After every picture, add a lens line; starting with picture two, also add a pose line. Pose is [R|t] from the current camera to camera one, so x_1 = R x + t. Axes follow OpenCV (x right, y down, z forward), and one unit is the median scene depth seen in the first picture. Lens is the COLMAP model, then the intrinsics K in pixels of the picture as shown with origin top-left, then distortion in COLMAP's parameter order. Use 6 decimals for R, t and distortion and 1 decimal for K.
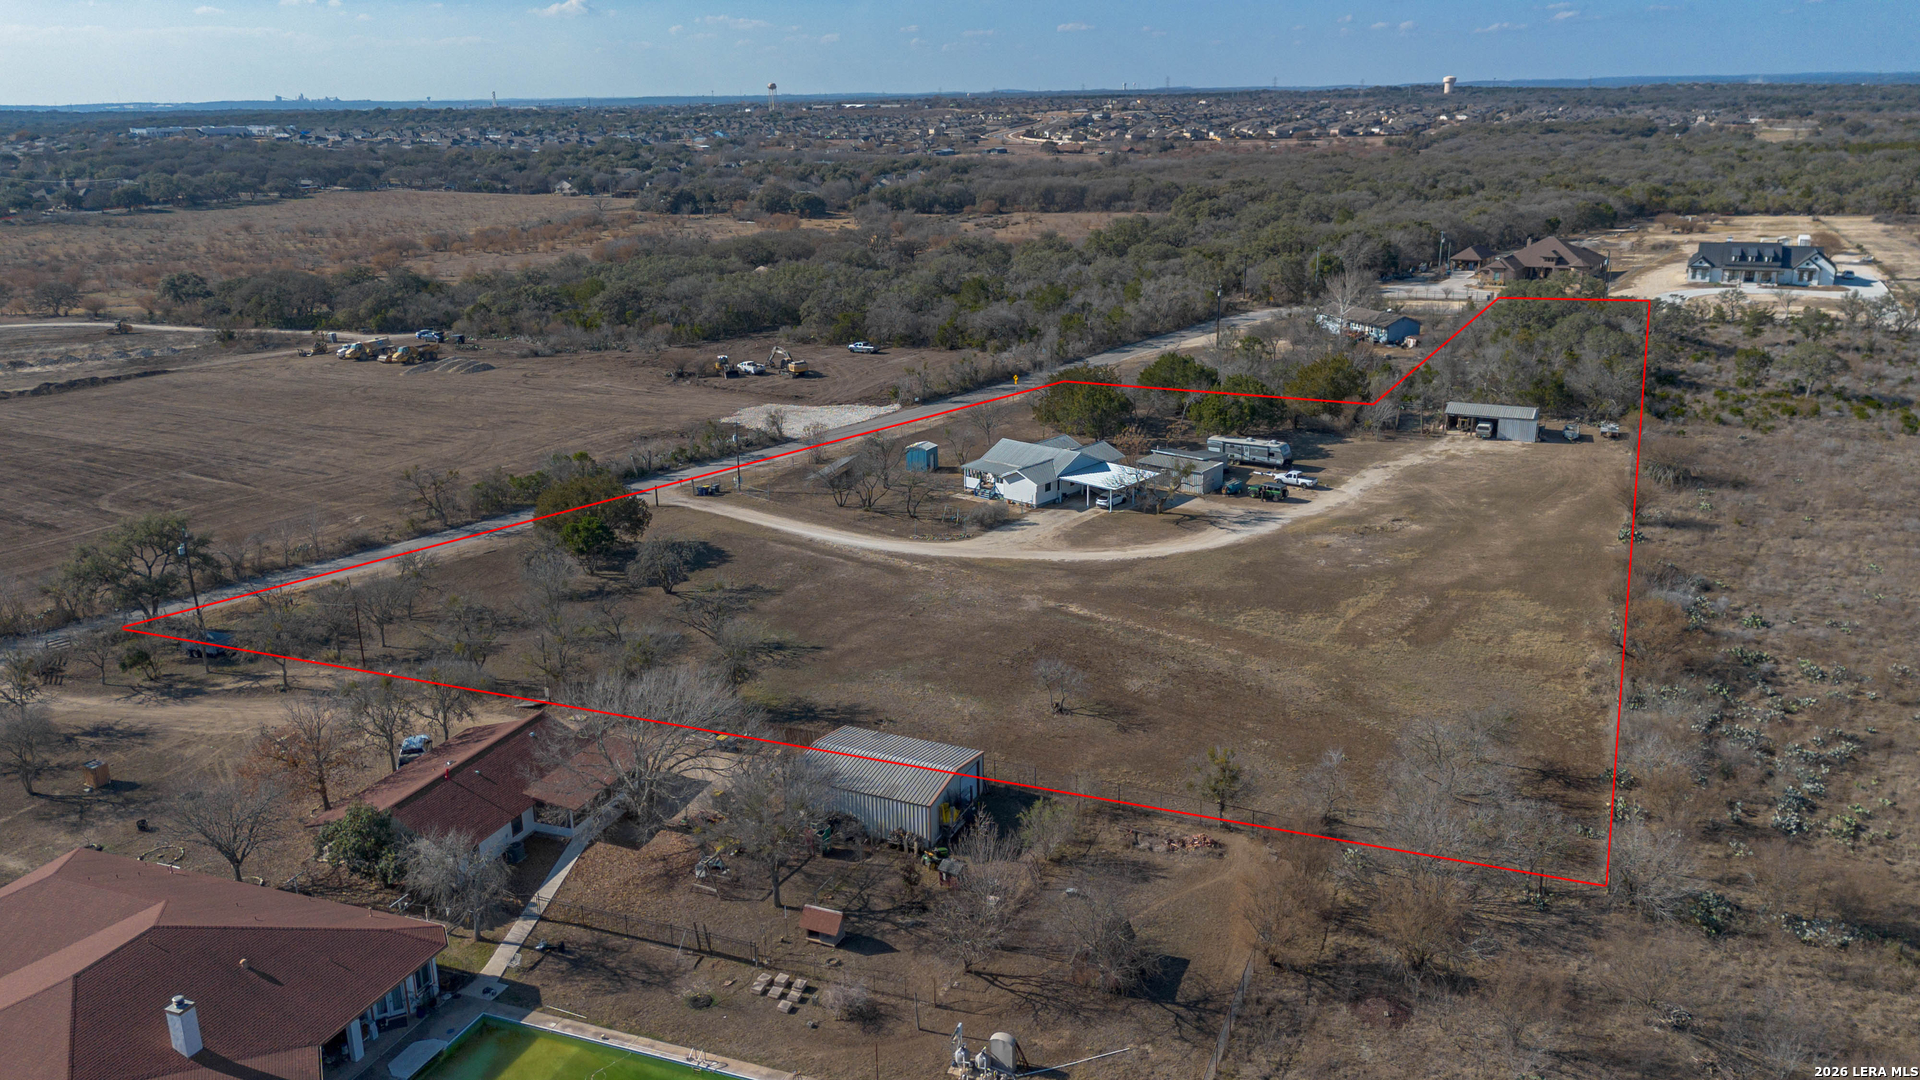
lens RADIAL K [[1357.3, 0, 960.0], [0, 1357.3, 540.0], [0, 0, 1]] dist [0.056198, -0.056189]
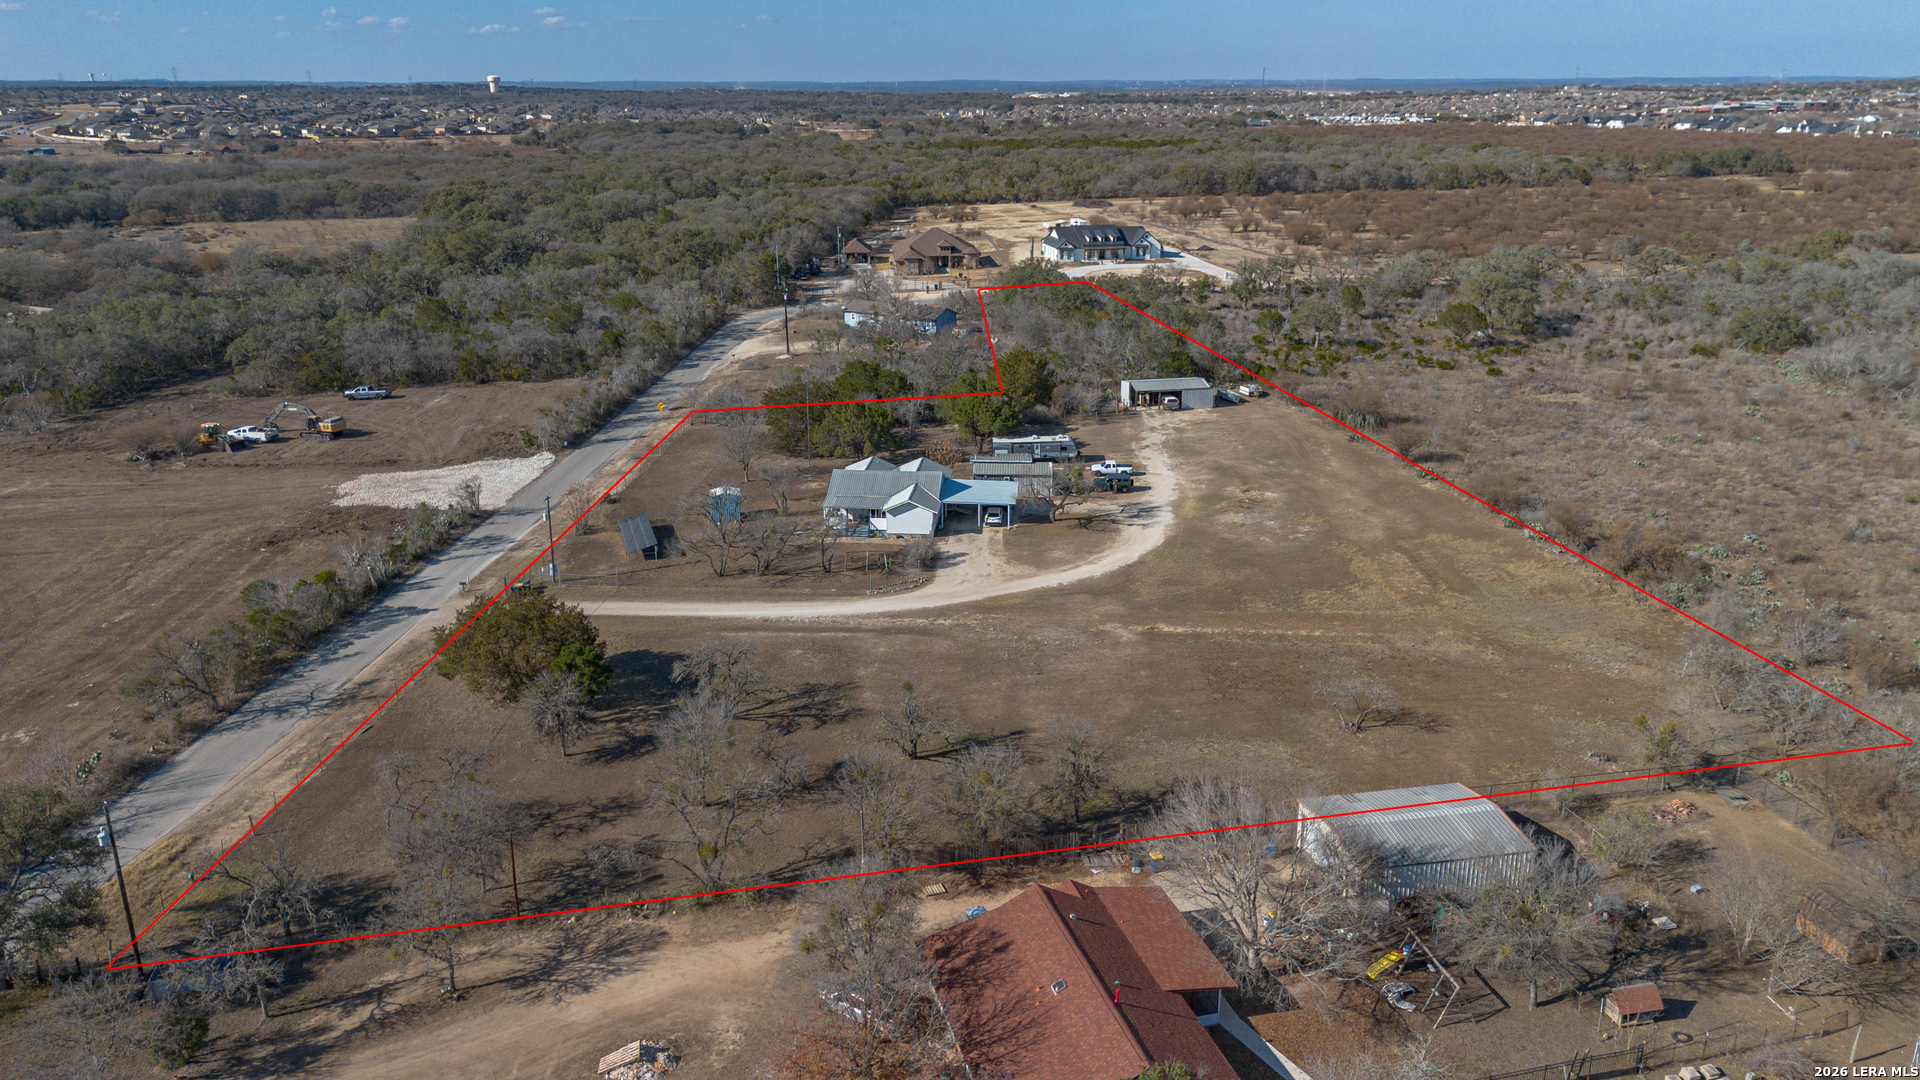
lens RADIAL K [[1357.3, 0, 960.0], [0, 1357.3, 540.0], [0, 0, 1]] dist [0.056198, -0.056189]
pose [[0.815427, -0.169353, 0.553533, -0.267534], [0.169037, 0.984231, 0.052110, -0.041158], [-0.553629, 0.051076, 0.831195, 0.140912]]
